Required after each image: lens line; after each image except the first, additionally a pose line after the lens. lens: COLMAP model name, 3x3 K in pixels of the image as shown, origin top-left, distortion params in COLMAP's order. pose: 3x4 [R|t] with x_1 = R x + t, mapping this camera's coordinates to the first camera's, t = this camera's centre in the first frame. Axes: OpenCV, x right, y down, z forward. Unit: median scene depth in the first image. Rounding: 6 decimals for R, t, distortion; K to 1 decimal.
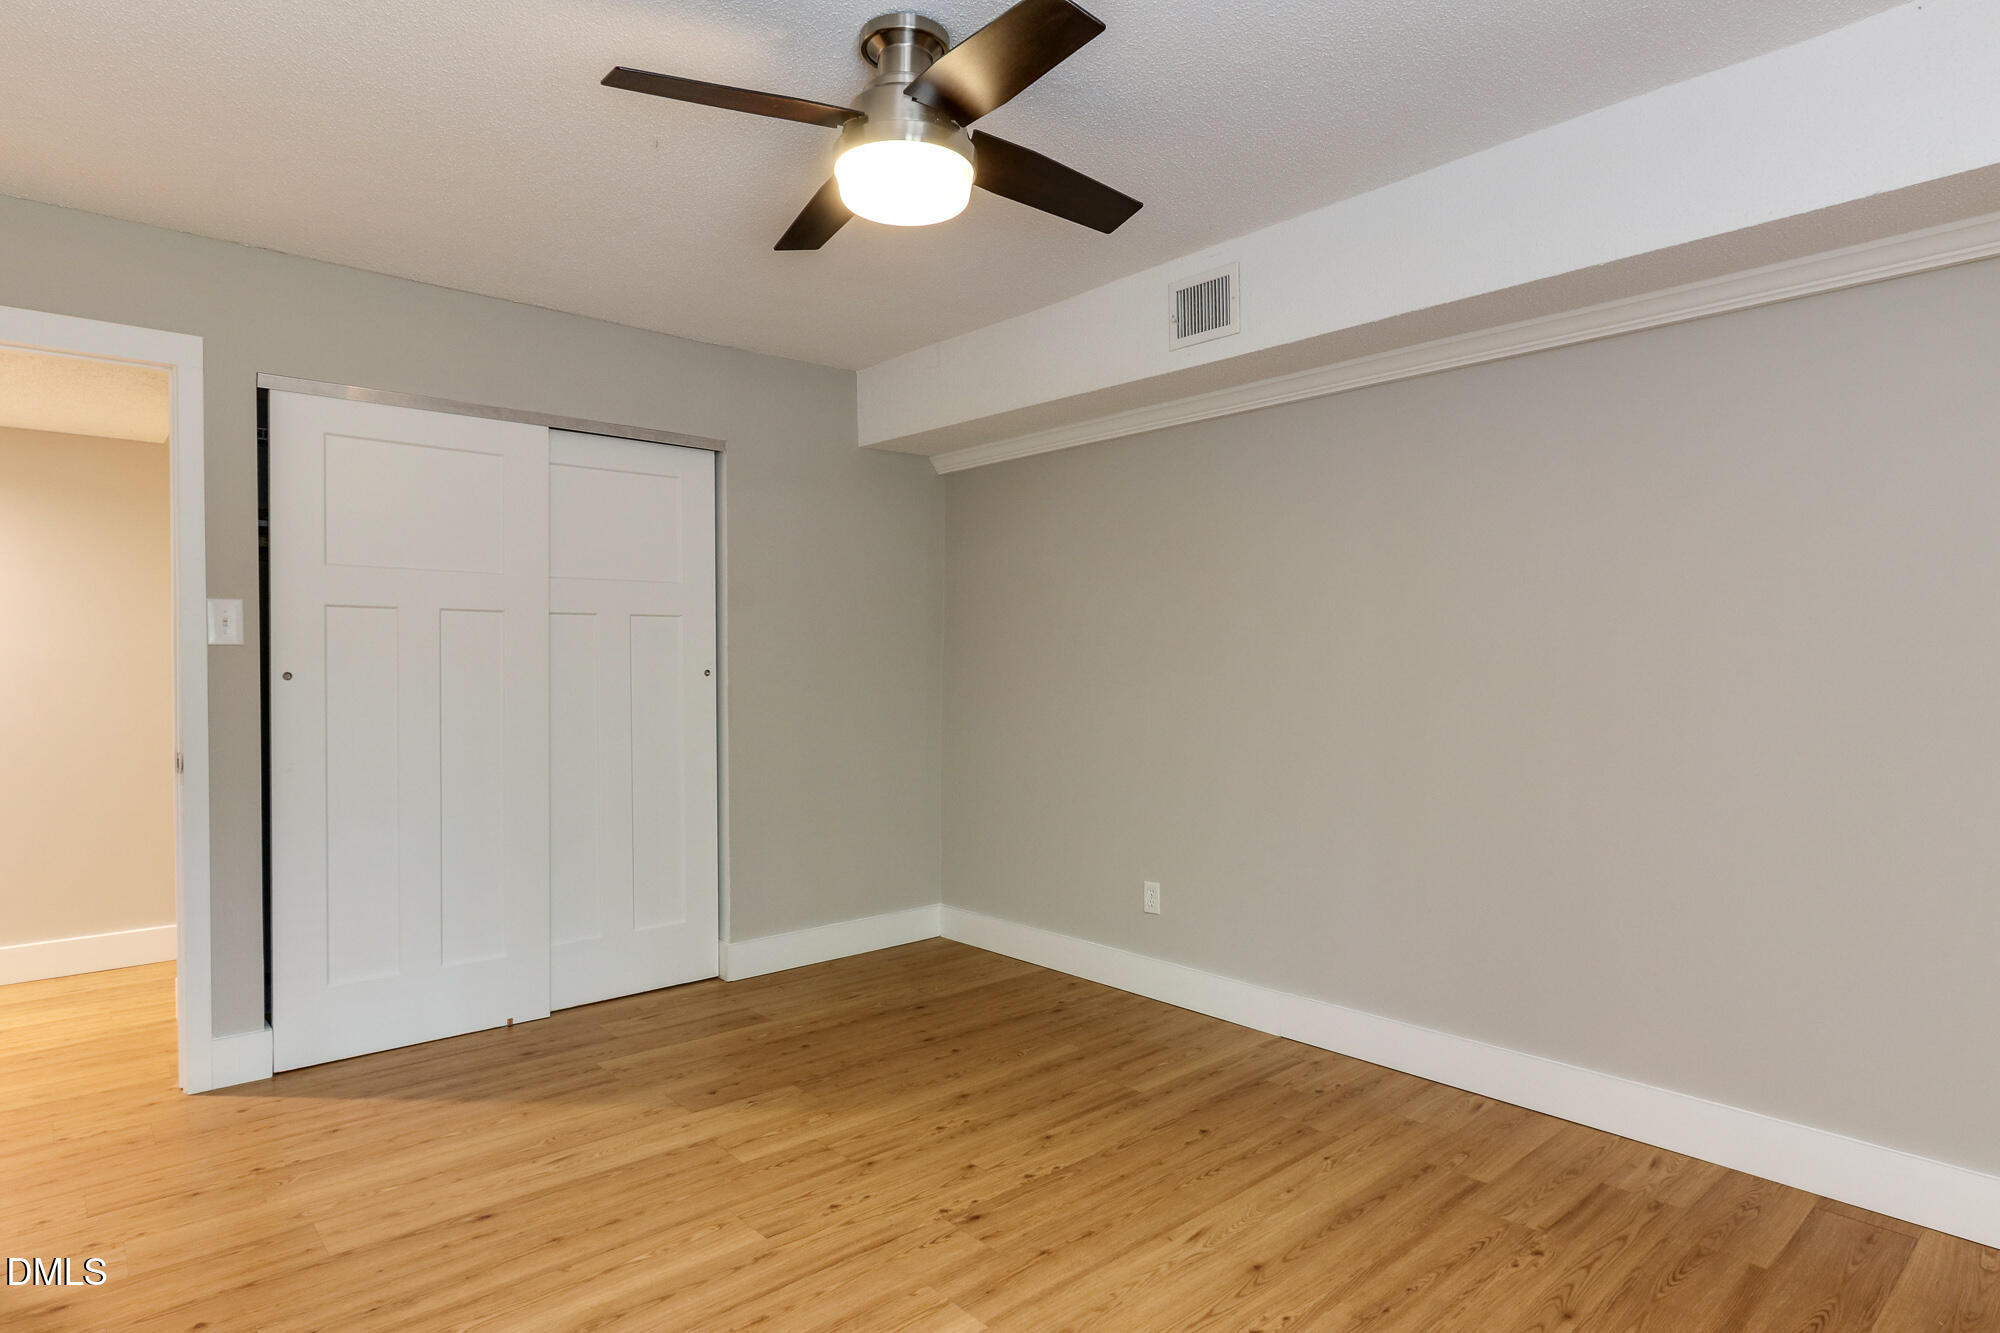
lens RADIAL K [[1065.5, 0, 928.3], [0, 1065.5, 662.4], [0, 0, 1]] dist [-0.000310, 0.004072]
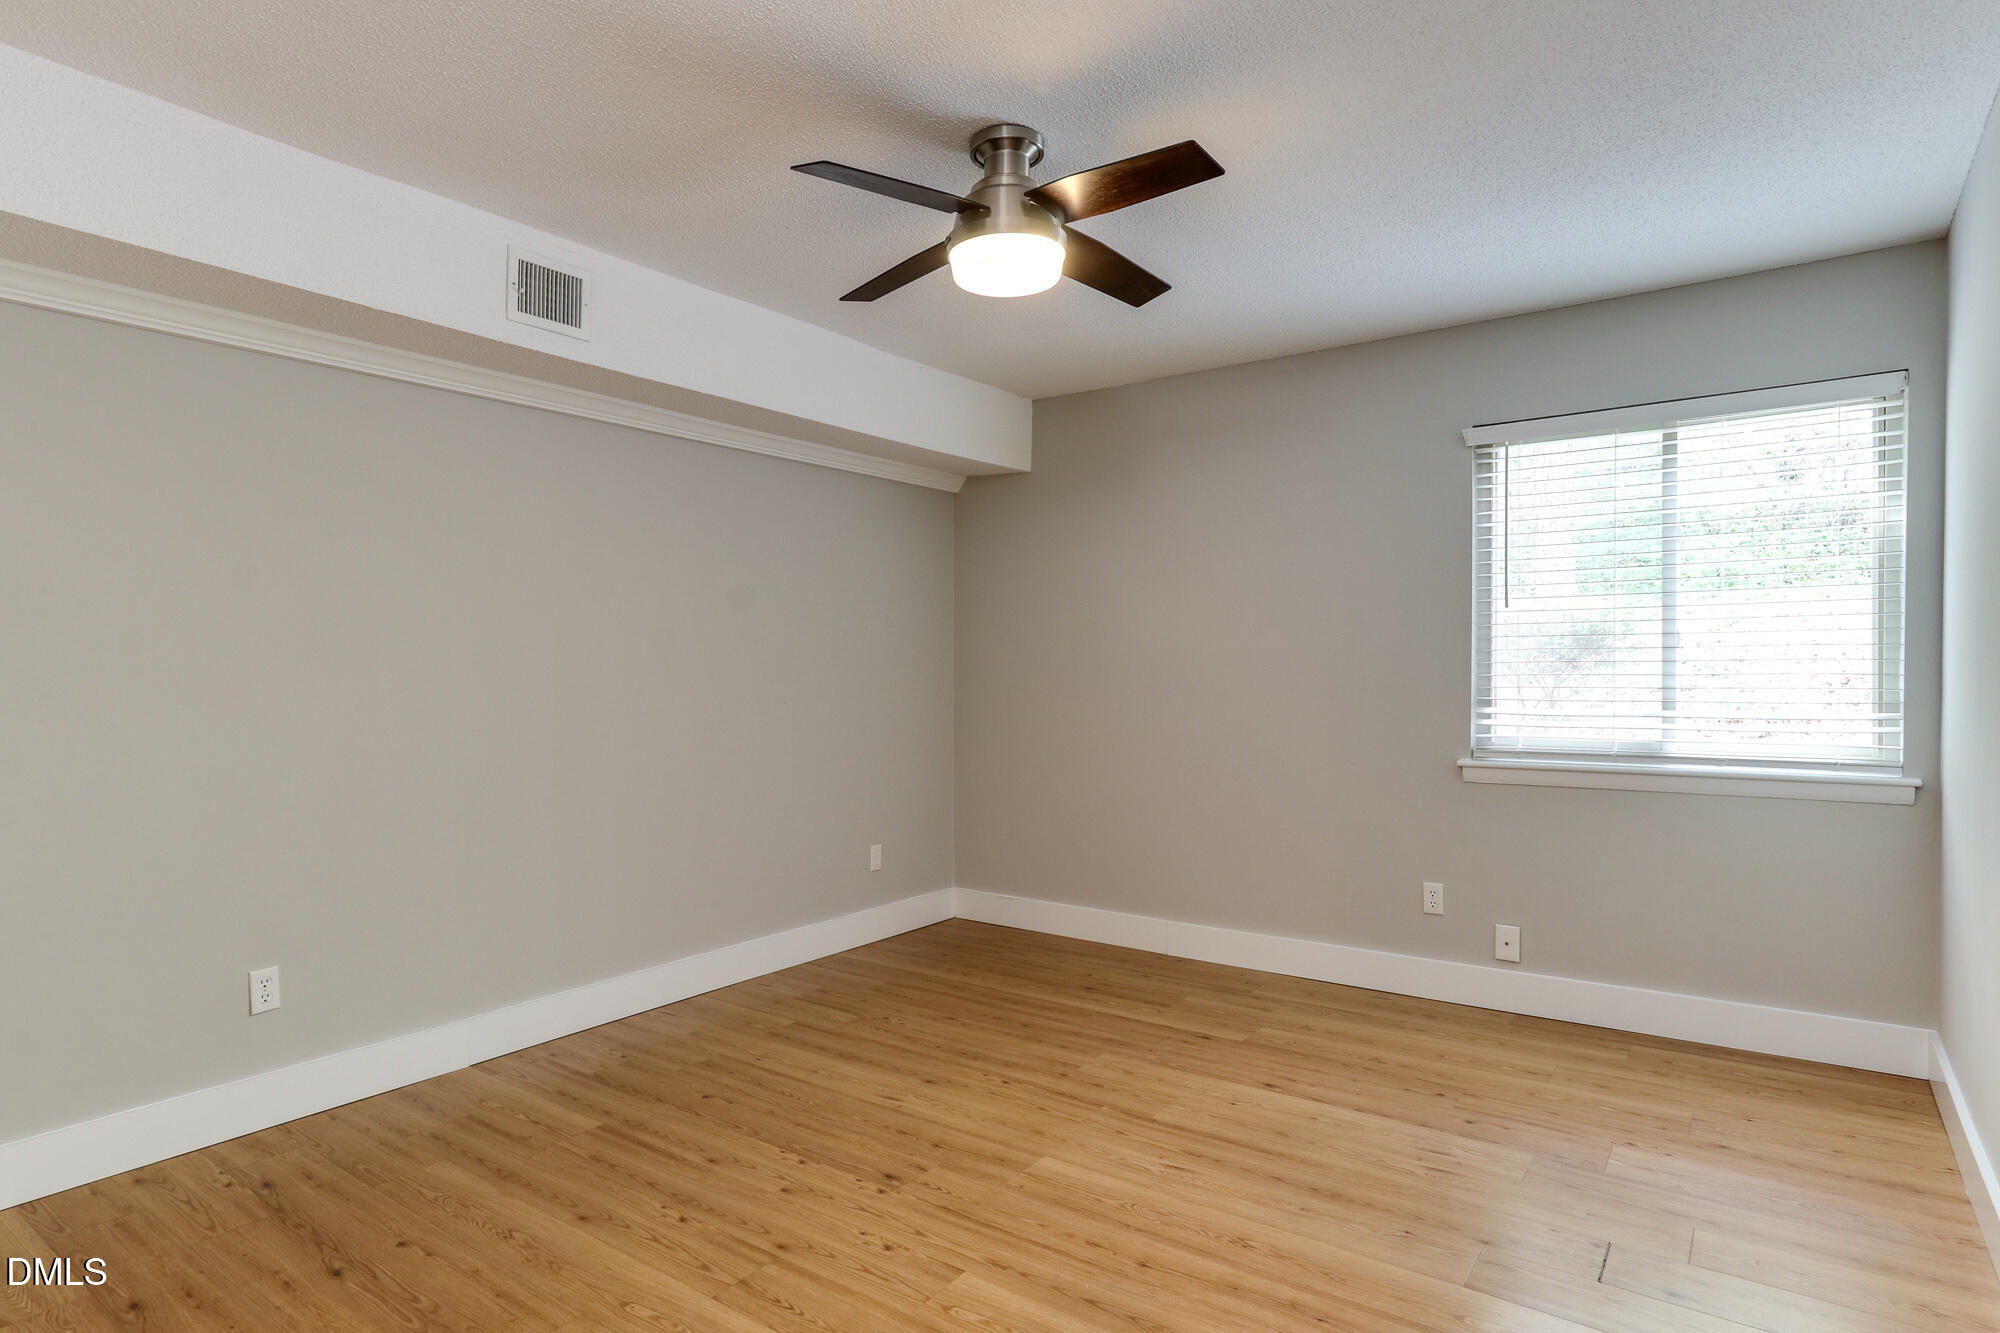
lens RADIAL K [[1065.5, 0, 988.9], [0, 1065.5, 670.3], [0, 0, 1]] dist [-0.000310, 0.004072]
pose [[-0.229513, 0.006638, 0.973283, -0.909445], [0.006577, 0.999964, -0.005269, 0.011978], [-0.973283, 0.005192, -0.229548, 1.008122]]
